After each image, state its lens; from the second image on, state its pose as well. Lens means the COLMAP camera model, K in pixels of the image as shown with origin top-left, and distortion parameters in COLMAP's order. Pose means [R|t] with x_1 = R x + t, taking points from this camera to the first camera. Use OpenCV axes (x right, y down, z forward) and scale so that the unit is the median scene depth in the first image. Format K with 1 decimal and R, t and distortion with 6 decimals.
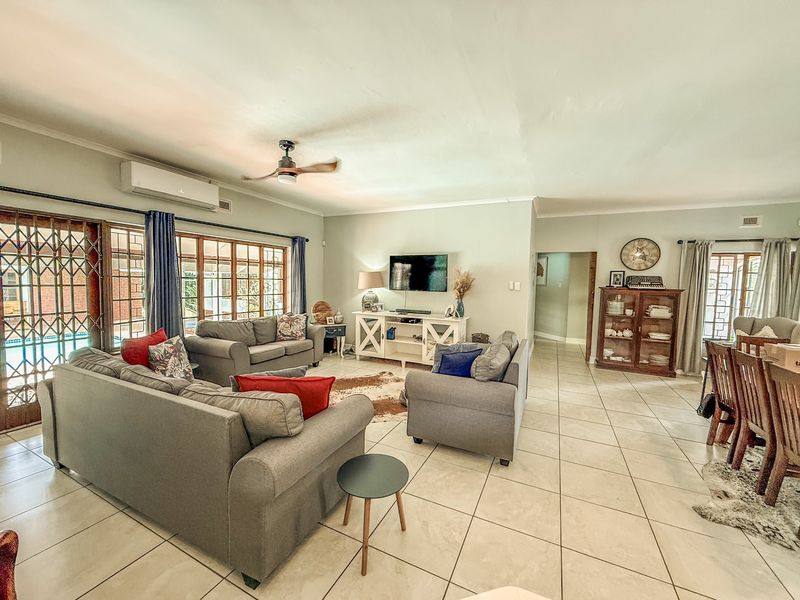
lens RADIAL K [[318.5, 0, 398.8], [0, 318.5, 299.2], [0, 0, 1]] dist [0.000831, 0.000281]
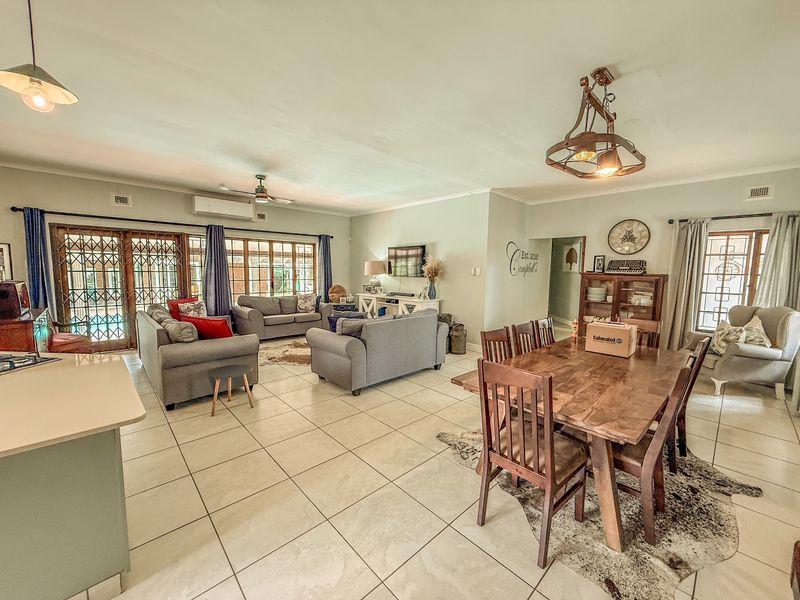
lens RADIAL K [[318.5, 0, 398.8], [0, 318.5, 299.5], [0, 0, 1]] dist [0.000831, 0.000281]
pose [[0.935752, 0.024648, -0.351797, 0.514185], [-0.014371, 0.999391, 0.031794, 0.024061], [0.352366, -0.024696, 0.935536, -0.125541]]
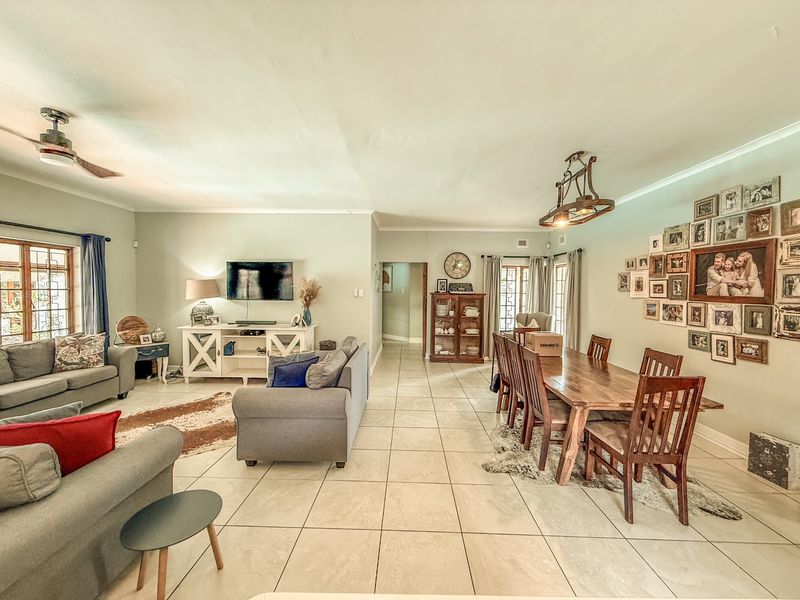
lens RADIAL K [[318.5, 0, 398.3], [0, 318.5, 299.4], [0, 0, 1]] dist [0.000831, 0.000281]
pose [[0.909739, -0.025225, 0.414414, 0.044556], [0.034079, 0.999321, -0.013983, -0.001901], [-0.413780, 0.026844, 0.909981, -0.017267]]
